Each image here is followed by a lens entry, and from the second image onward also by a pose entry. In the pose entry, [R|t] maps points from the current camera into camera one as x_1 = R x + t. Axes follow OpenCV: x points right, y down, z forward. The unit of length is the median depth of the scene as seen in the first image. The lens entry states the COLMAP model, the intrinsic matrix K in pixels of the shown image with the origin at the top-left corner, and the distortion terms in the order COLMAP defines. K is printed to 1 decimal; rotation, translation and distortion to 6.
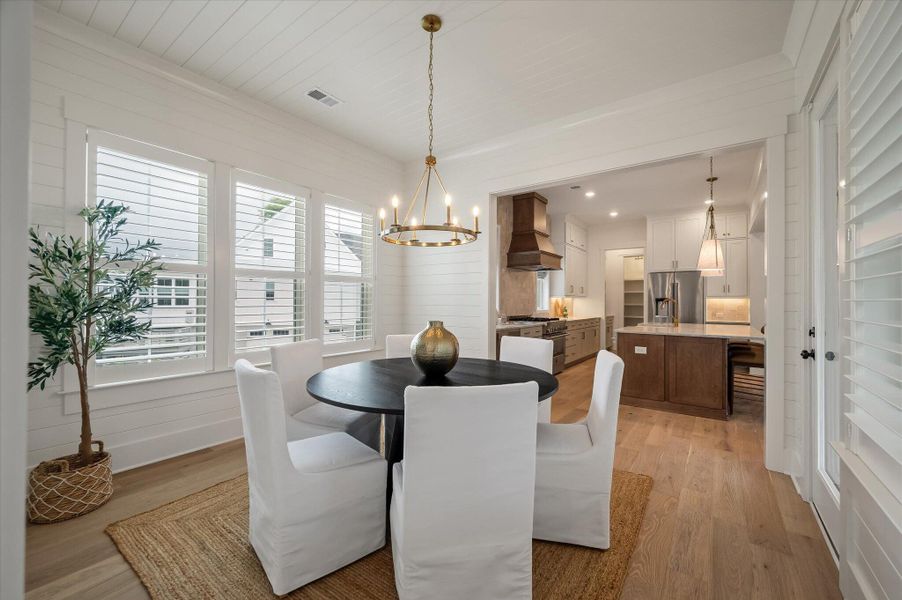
lens RADIAL K [[359.8, 0, 455.0], [0, 359.8, 301.0], [0, 0, 1]] dist [-0.001832, -0.000523]
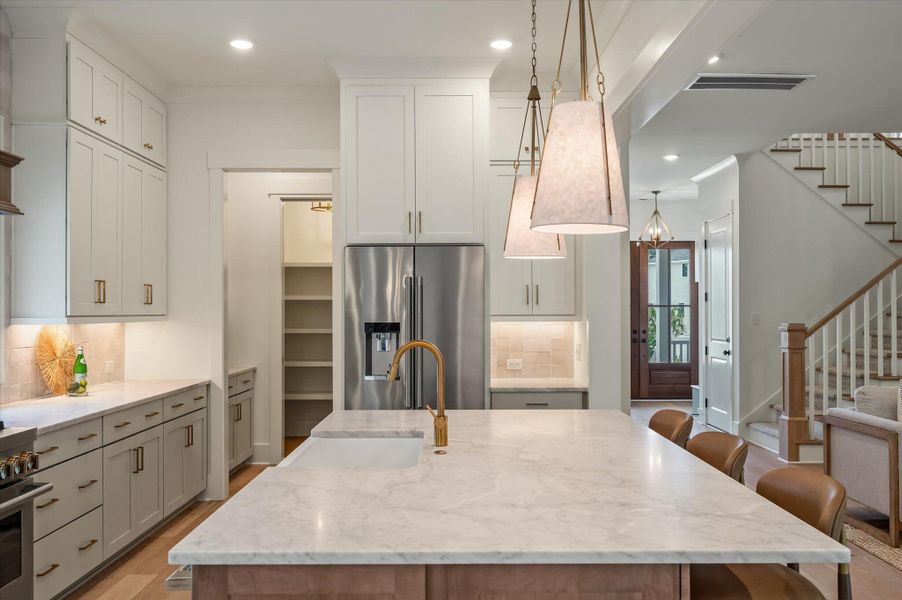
lens RADIAL K [[767.4, 0, 446.0], [0, 767.4, 292.5], [0, 0, 1]] dist [-0.016343, 0.002188]
pose [[0.808552, 0.001634, 0.588422, 0.191357], [0.006700, 0.999906, -0.011983, -0.024240], [-0.588386, 0.013631, 0.808465, 0.361863]]
